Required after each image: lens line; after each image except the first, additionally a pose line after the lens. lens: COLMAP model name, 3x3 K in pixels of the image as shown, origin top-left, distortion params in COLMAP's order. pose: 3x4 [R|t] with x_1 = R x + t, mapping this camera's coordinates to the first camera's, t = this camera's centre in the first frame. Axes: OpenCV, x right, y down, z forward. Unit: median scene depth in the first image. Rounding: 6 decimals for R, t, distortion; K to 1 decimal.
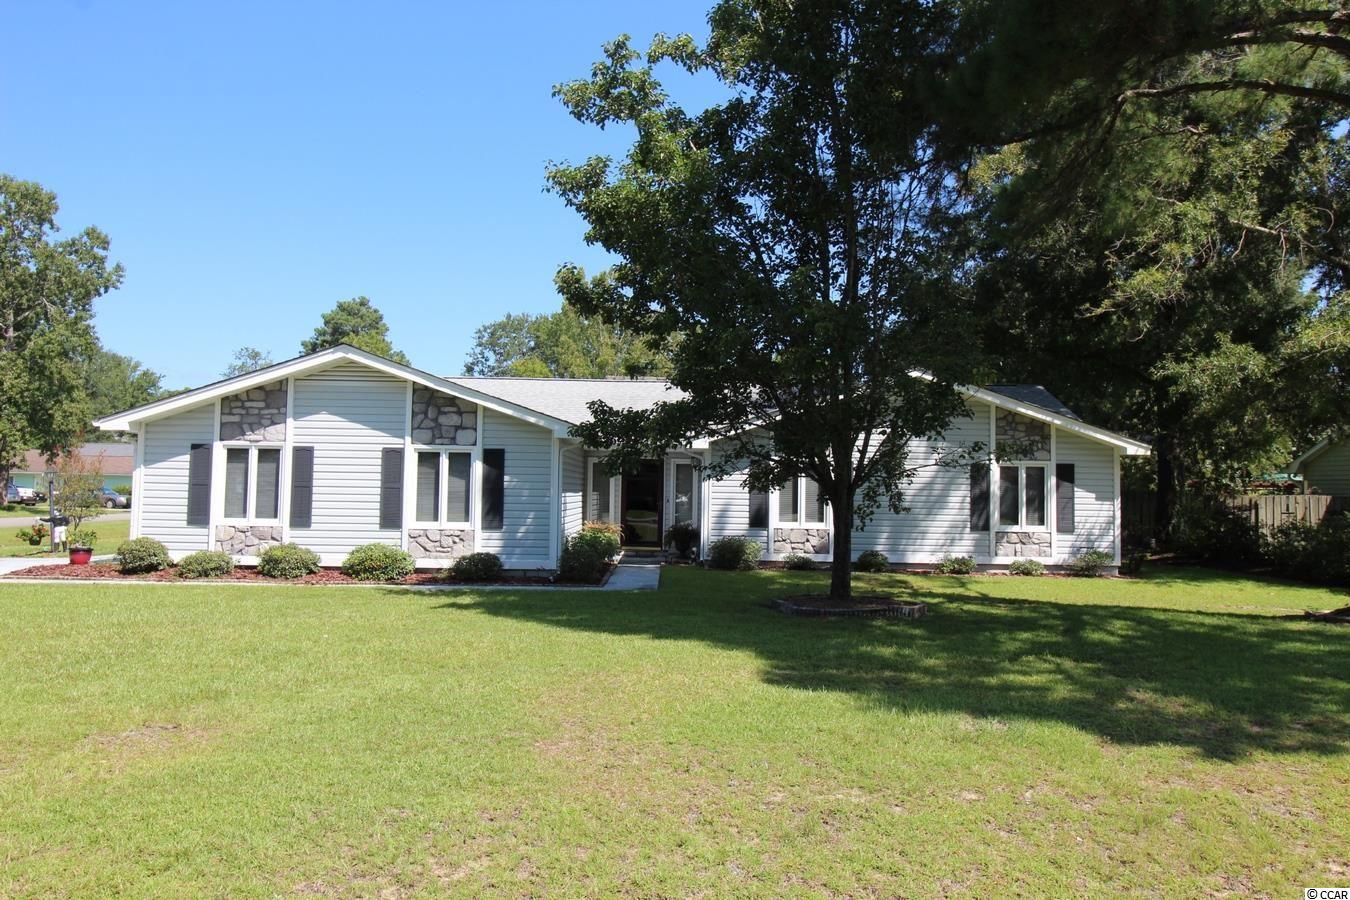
lens RADIAL K [[976.2, 0, 678.9], [0, 976.2, 450.6], [0, 0, 1]] dist [0.000120, 0.018982]
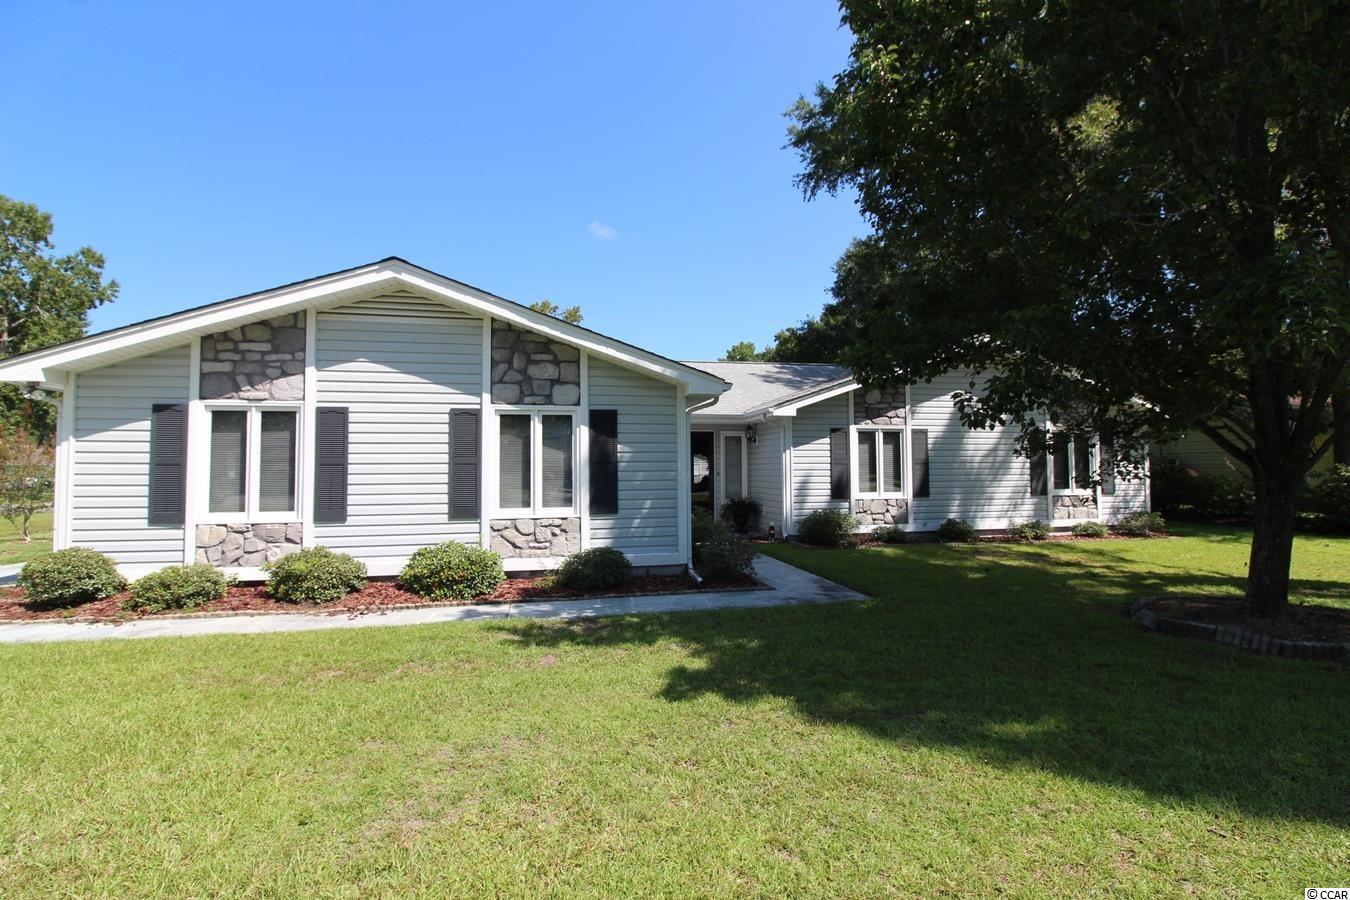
lens RADIAL K [[610.5, 0, 671.0], [0, 610.5, 448.9], [0, 0, 1]] dist [-0.015584, -0.004498]
pose [[0.978555, -0.015253, 0.205418, -0.235753], [0.013331, 0.999854, 0.010733, 0.024212], [-0.205552, -0.007764, 0.978615, 0.521512]]
